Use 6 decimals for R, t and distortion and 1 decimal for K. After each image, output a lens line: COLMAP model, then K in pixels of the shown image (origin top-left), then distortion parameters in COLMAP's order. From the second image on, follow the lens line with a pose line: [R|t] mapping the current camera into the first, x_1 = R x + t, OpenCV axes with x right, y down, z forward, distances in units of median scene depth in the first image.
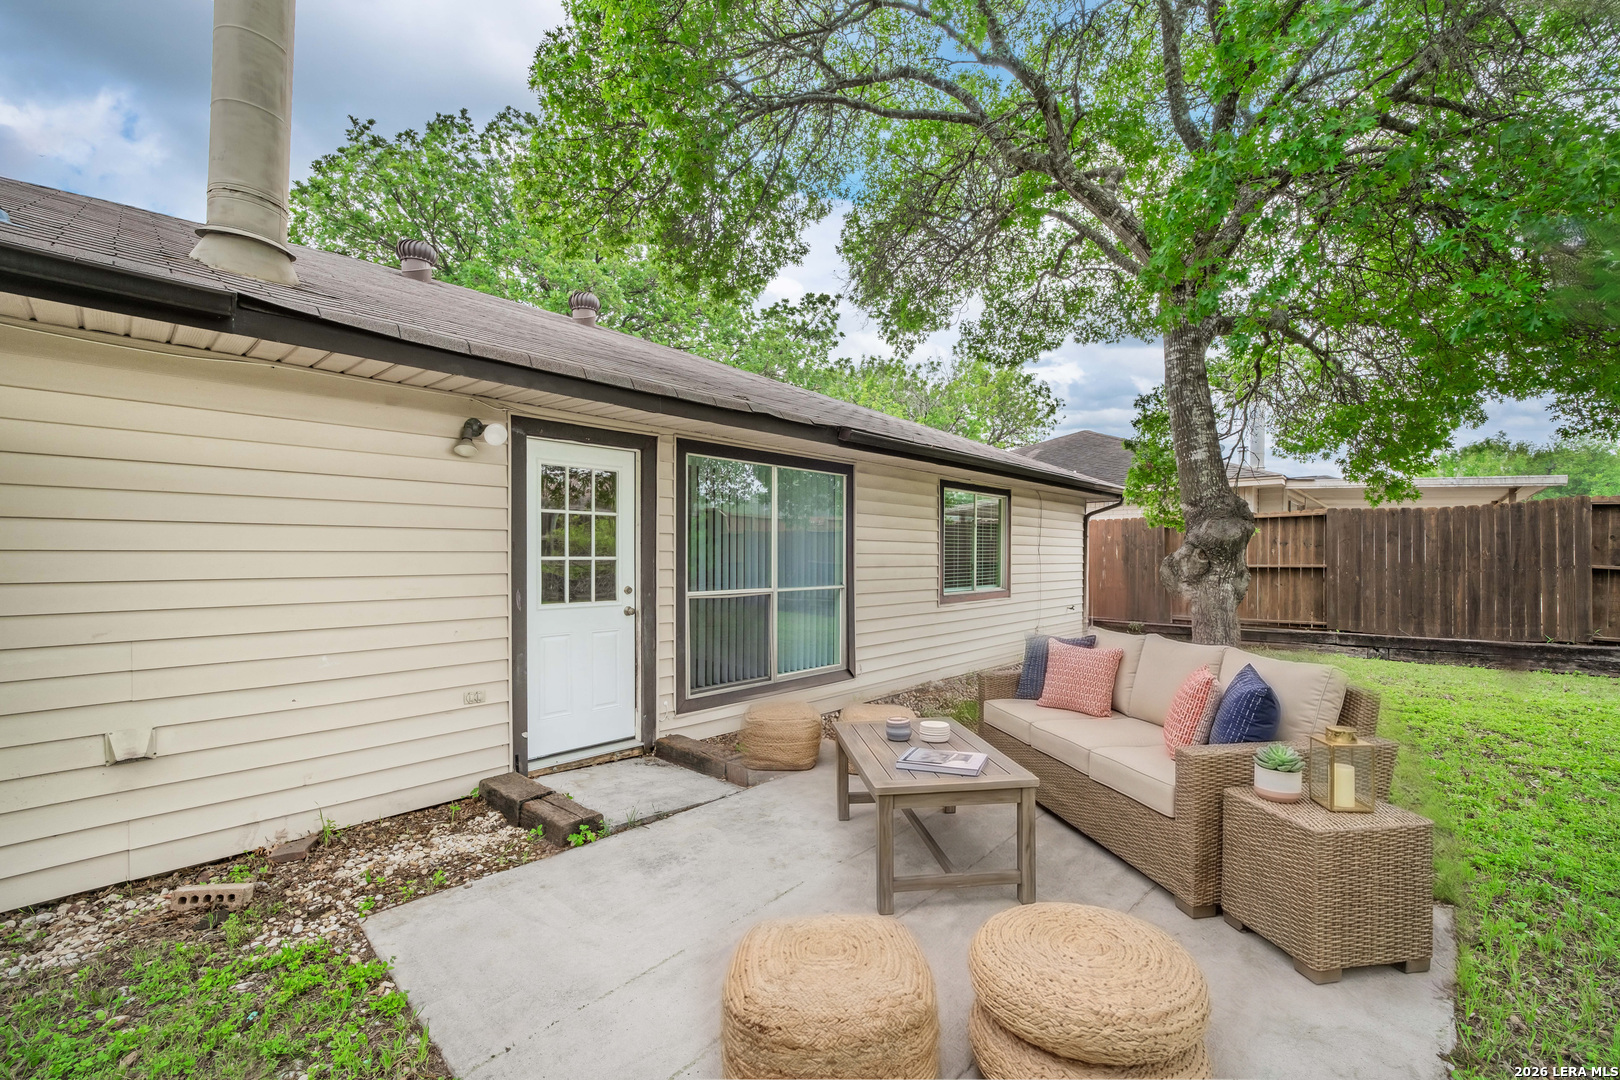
lens RADIAL K [[652.5, 0, 807.3], [0, 652.5, 555.3], [0, 0, 1]] dist [-0.022655, 0.004931]
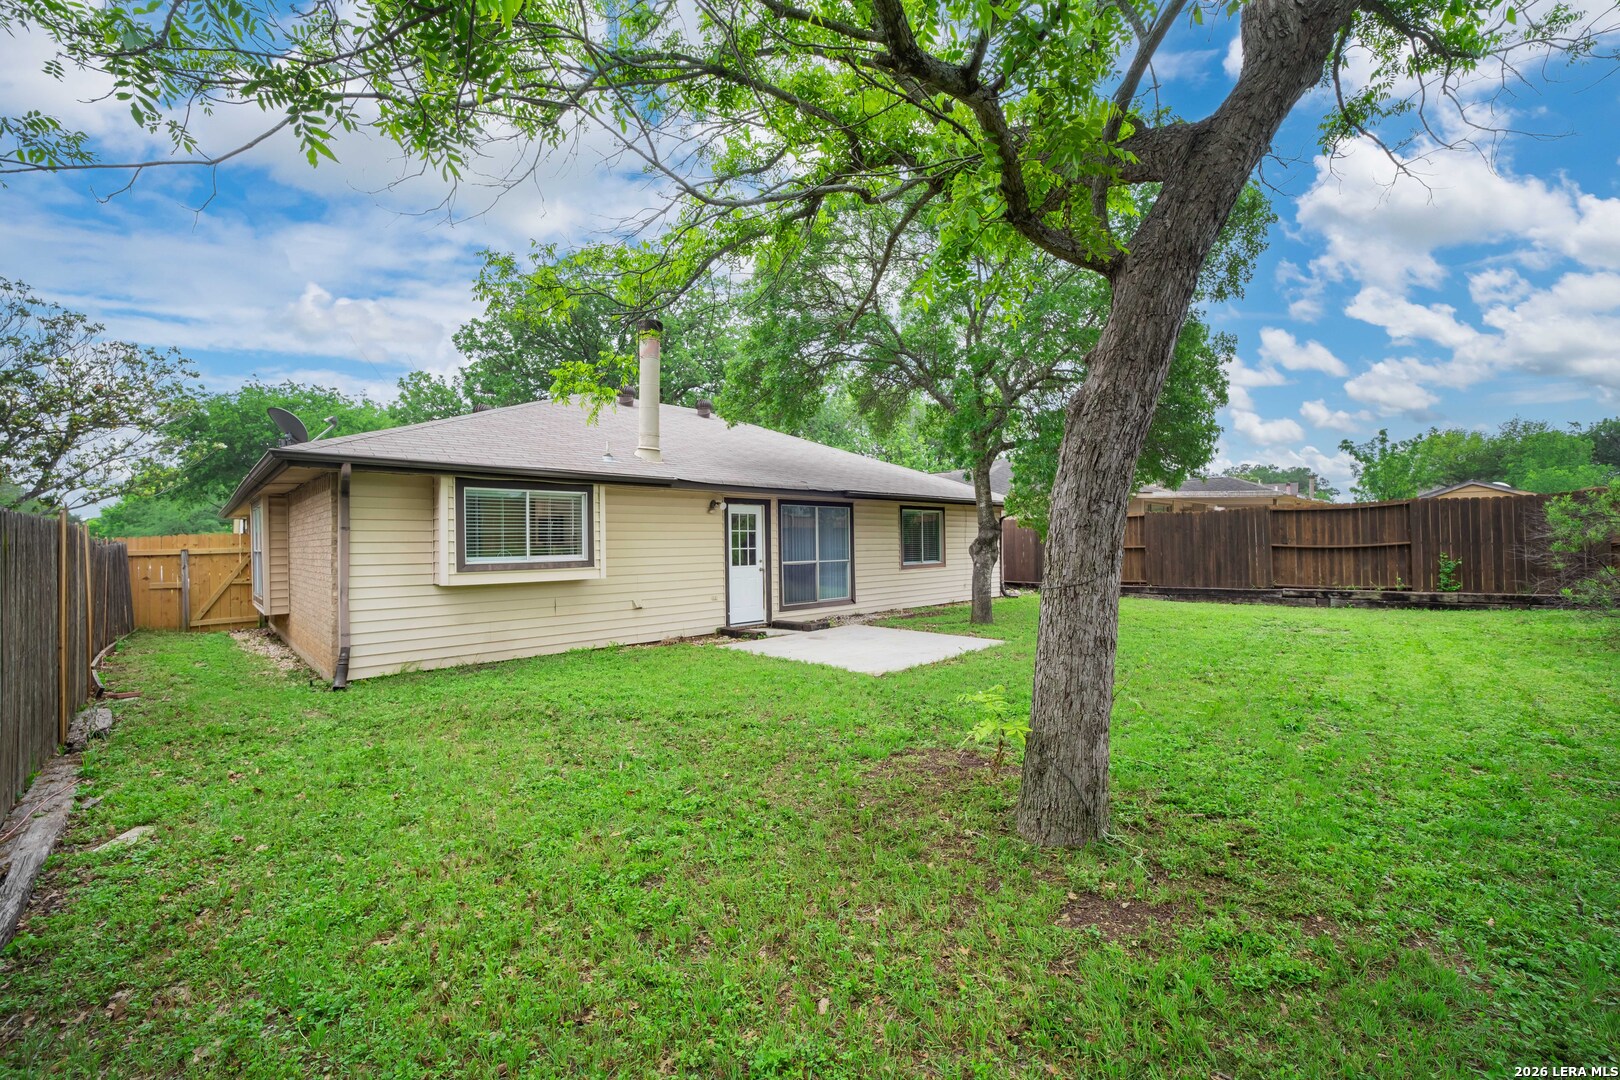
lens RADIAL K [[652.5, 0, 816.7], [0, 652.5, 536.7], [0, 0, 1]] dist [-0.022655, 0.004931]
pose [[0.999521, -0.015687, -0.026675, 0.009082], [0.015394, 0.999819, -0.011164, -0.008422], [0.026845, 0.010748, 0.999582, -1.467058]]
